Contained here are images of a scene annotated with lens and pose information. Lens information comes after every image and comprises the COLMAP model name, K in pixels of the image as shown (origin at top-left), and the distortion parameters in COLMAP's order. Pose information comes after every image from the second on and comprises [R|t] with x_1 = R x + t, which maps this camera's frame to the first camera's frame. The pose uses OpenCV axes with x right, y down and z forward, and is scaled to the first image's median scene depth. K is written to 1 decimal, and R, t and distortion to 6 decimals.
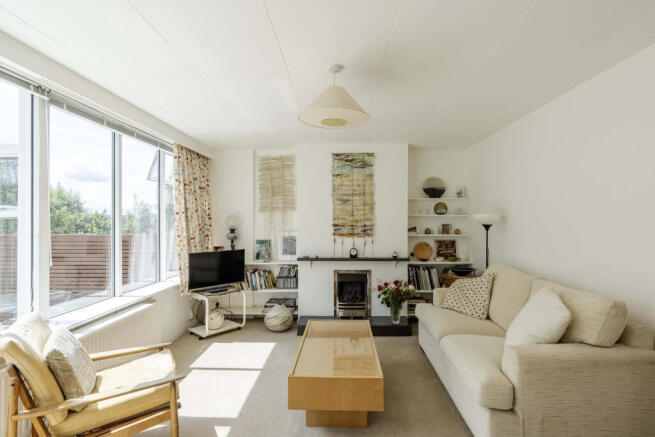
lens RADIAL K [[331.5, 0, 328.6], [0, 331.5, 217.7], [0, 0, 1]] dist [-0.002146, -0.001006]
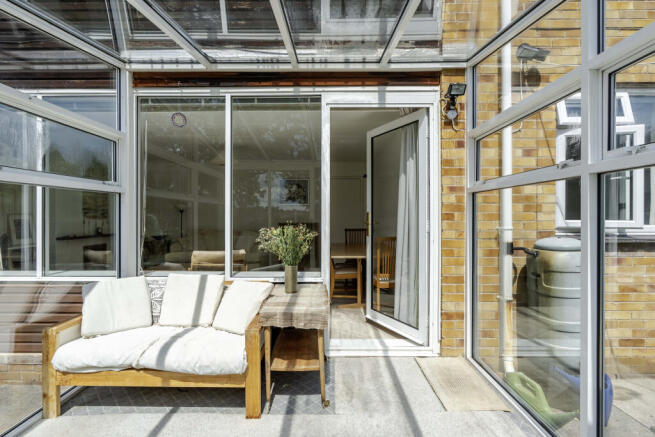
lens RADIAL K [[302.0, 0, 327.4], [0, 302.0, 217.1], [0, 0, 1]] dist [0.000022, 0.000007]
pose [[-0.030354, -0.000597, 0.999539, -1.128723], [-0.009851, 0.999951, 0.000299, 0.042766], [-0.999491, -0.009838, -0.030358, 0.135006]]
